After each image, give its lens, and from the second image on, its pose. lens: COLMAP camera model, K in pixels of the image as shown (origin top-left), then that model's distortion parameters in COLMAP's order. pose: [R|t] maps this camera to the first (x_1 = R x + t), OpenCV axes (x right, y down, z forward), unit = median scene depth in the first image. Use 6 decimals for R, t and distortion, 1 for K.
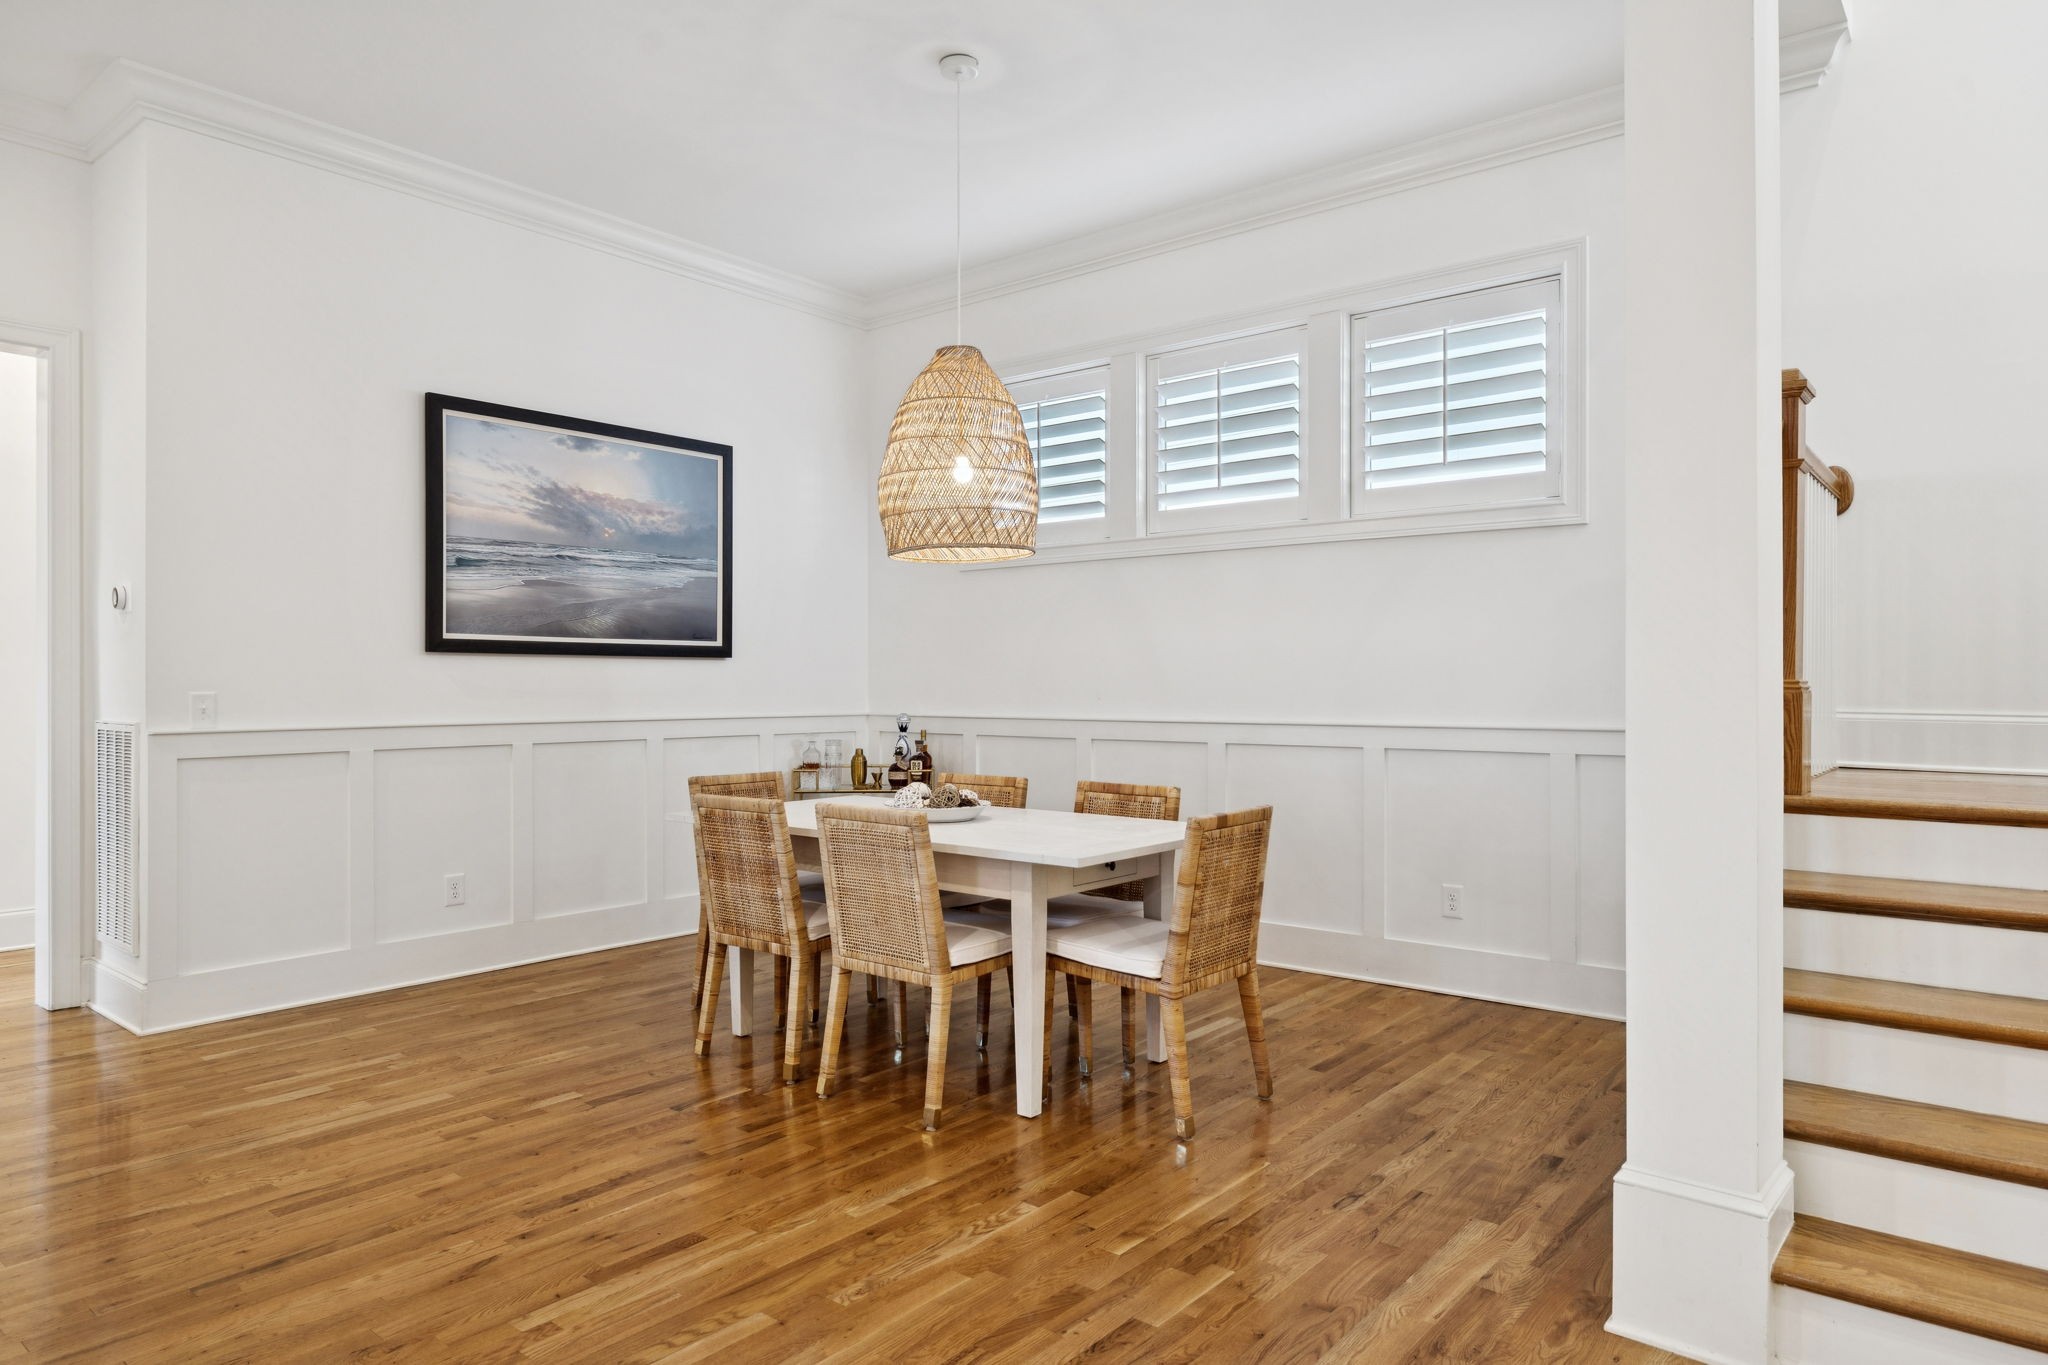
lens RADIAL K [[1234.9, 0, 1017.5], [0, 1234.9, 688.7], [0, 0, 1]] dist [0.000838, 0.000287]
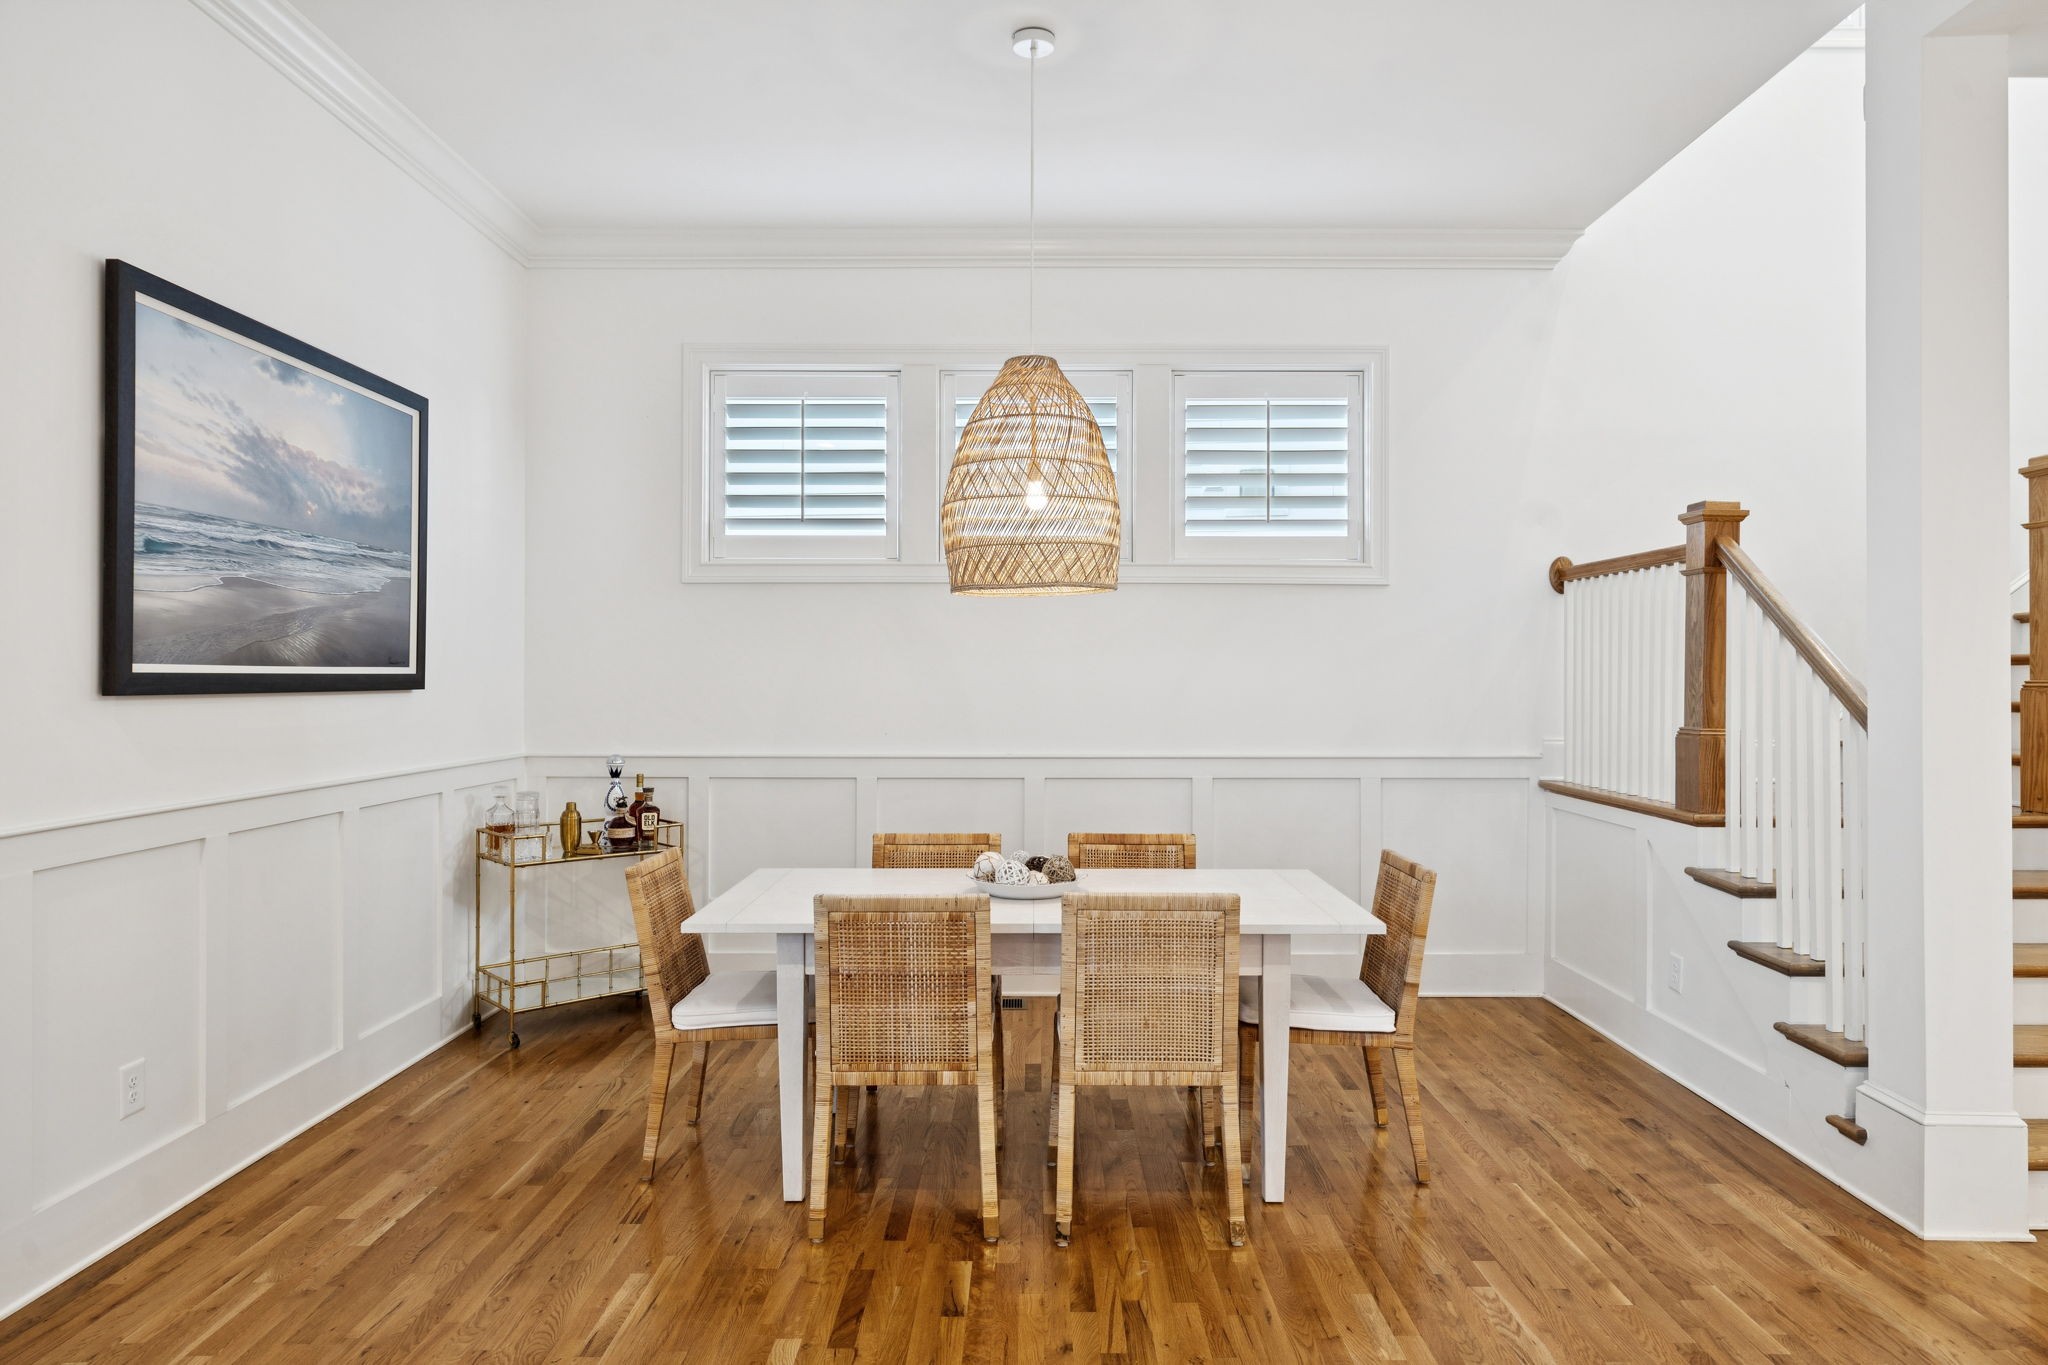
lens RADIAL K [[1234.9, 0, 1018.8], [0, 1234.9, 673.4], [0, 0, 1]] dist [0.000838, 0.000287]
pose [[0.778093, 0.003020, 0.628141, -0.477609], [0.000361, 0.999986, -0.005255, -0.034940], [-0.628148, 0.004316, 0.778082, 0.247372]]
